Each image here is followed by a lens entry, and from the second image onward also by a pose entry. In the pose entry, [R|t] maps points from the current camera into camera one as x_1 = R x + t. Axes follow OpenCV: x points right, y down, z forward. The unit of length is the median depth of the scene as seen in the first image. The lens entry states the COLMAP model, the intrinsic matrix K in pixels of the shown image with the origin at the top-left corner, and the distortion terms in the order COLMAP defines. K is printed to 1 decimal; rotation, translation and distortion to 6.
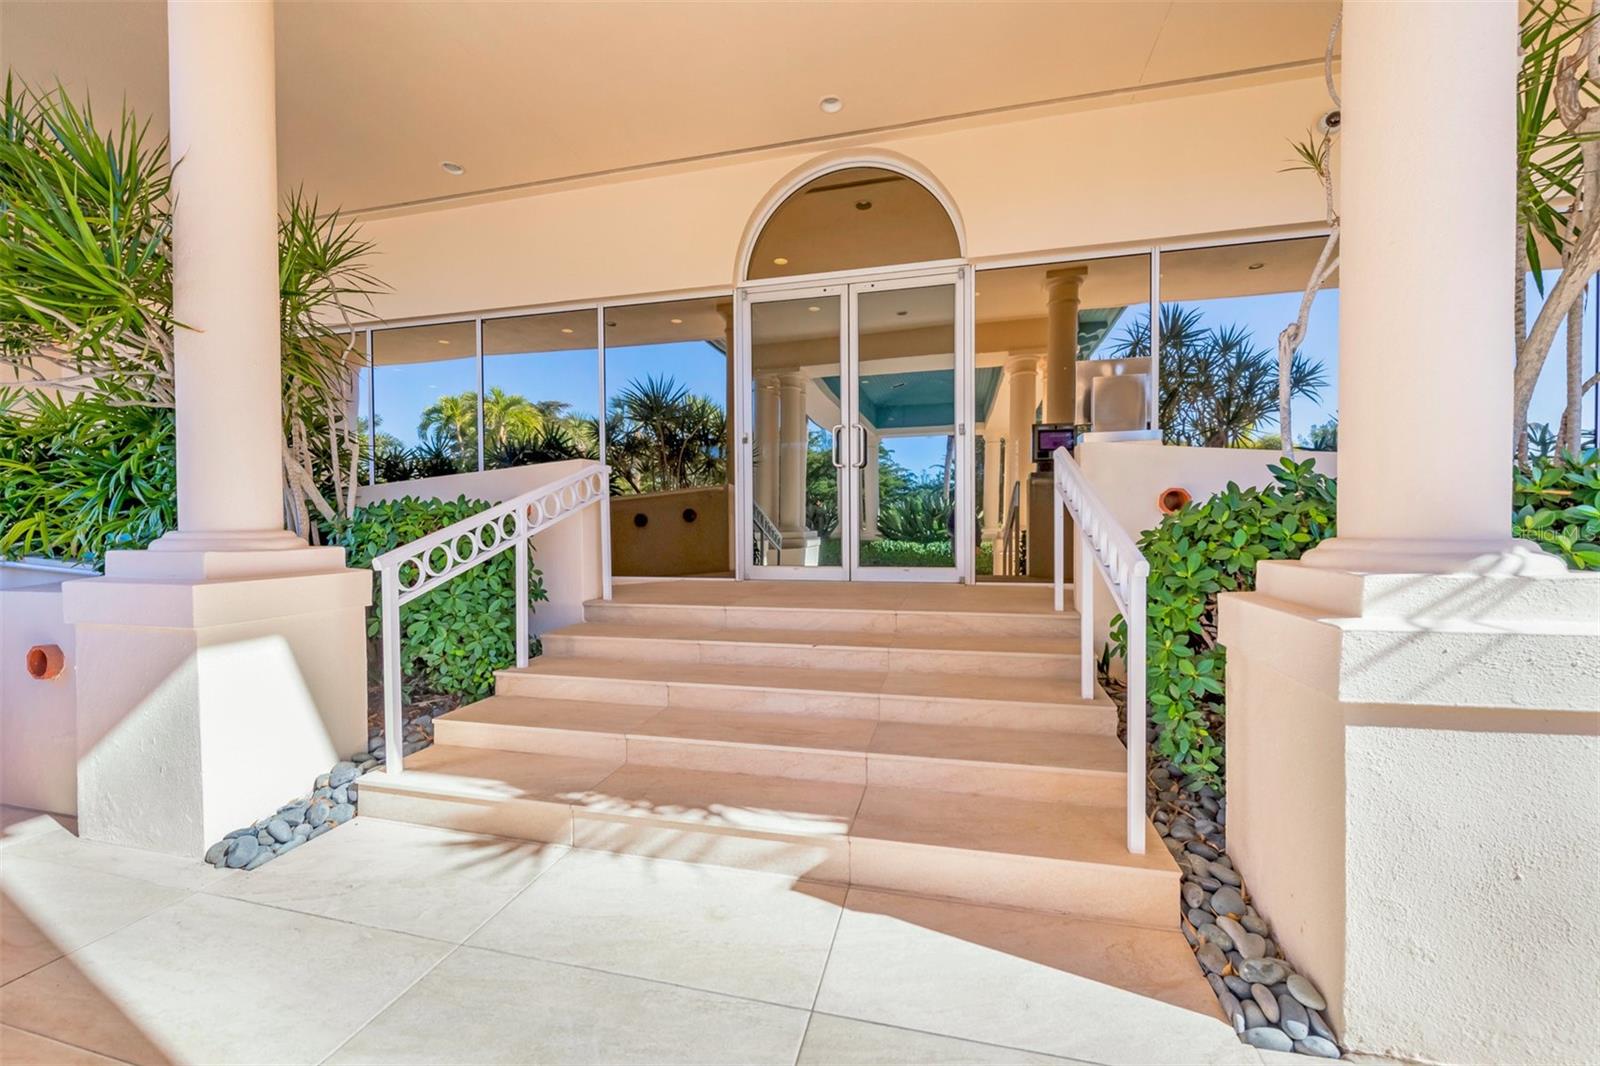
lens RADIAL K [[636.3, 0, 799.0], [0, 636.3, 525.8], [0, 0, 1]] dist [0.019851, -0.002187]
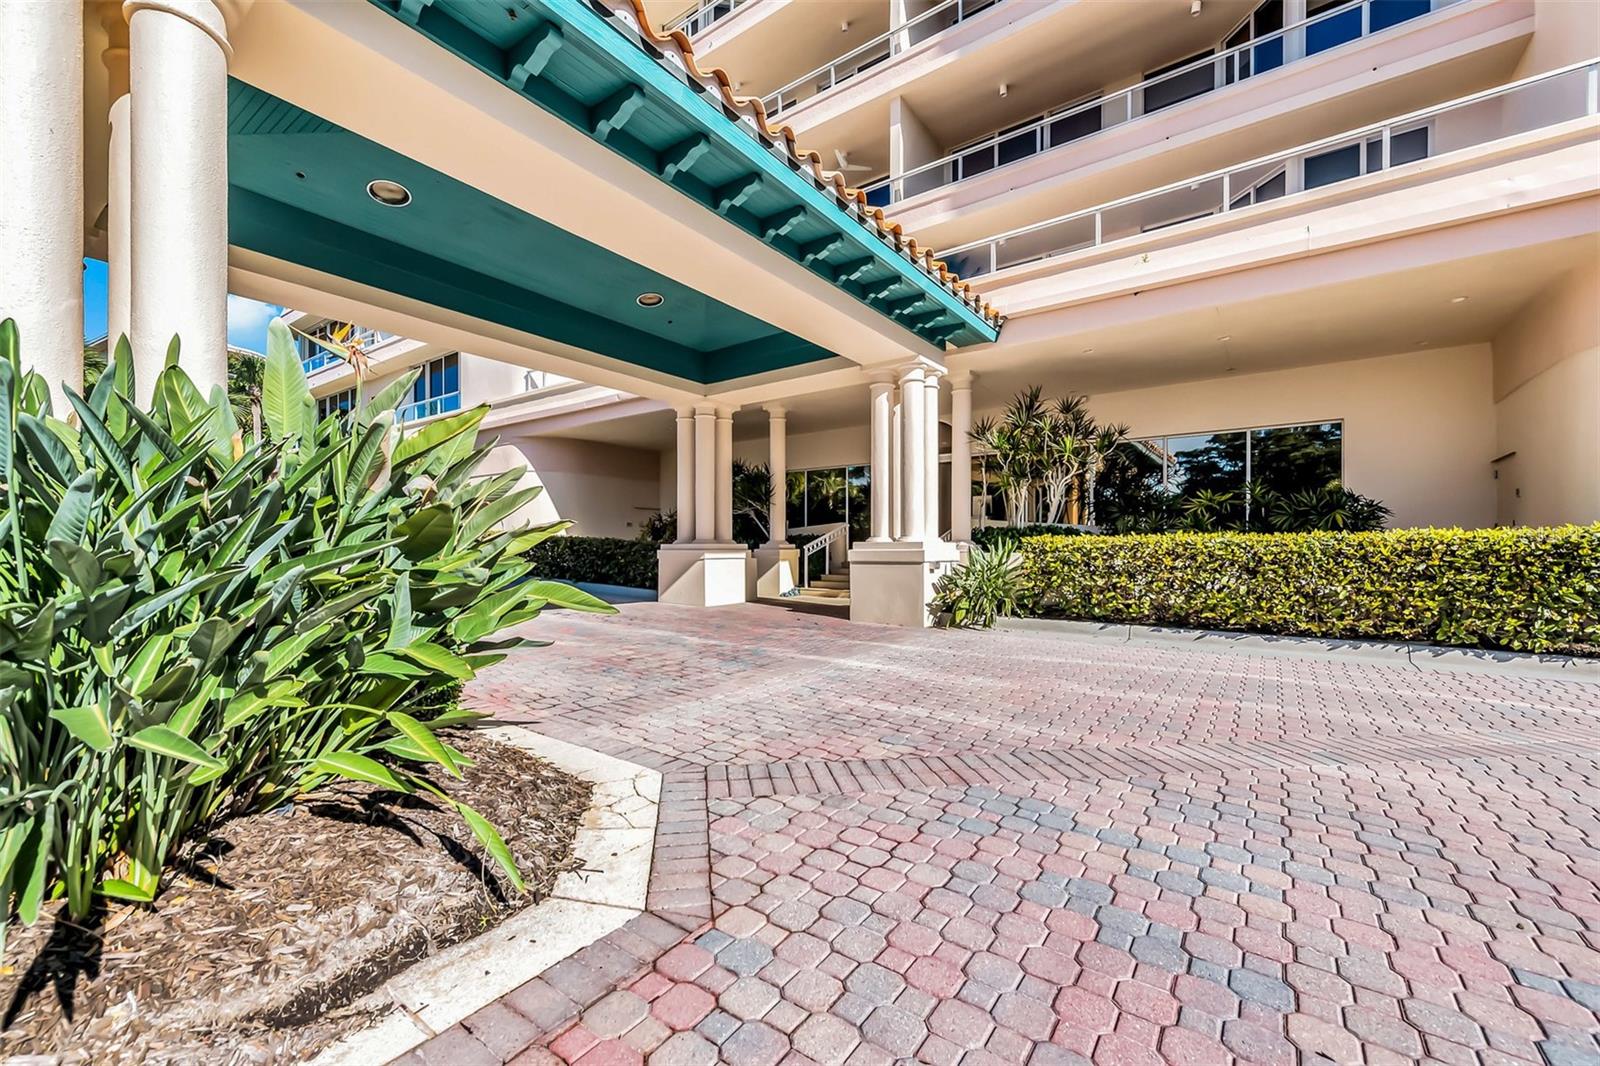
lens RADIAL K [[636.3, 0, 802.0], [0, 636.3, 536.9], [0, 0, 1]] dist [0.019851, -0.002187]
pose [[0.928065, 0.006728, -0.372359, 1.049051], [-0.016852, 0.999571, -0.023942, 0.091027], [0.372038, 0.028494, 0.927780, -3.252144]]
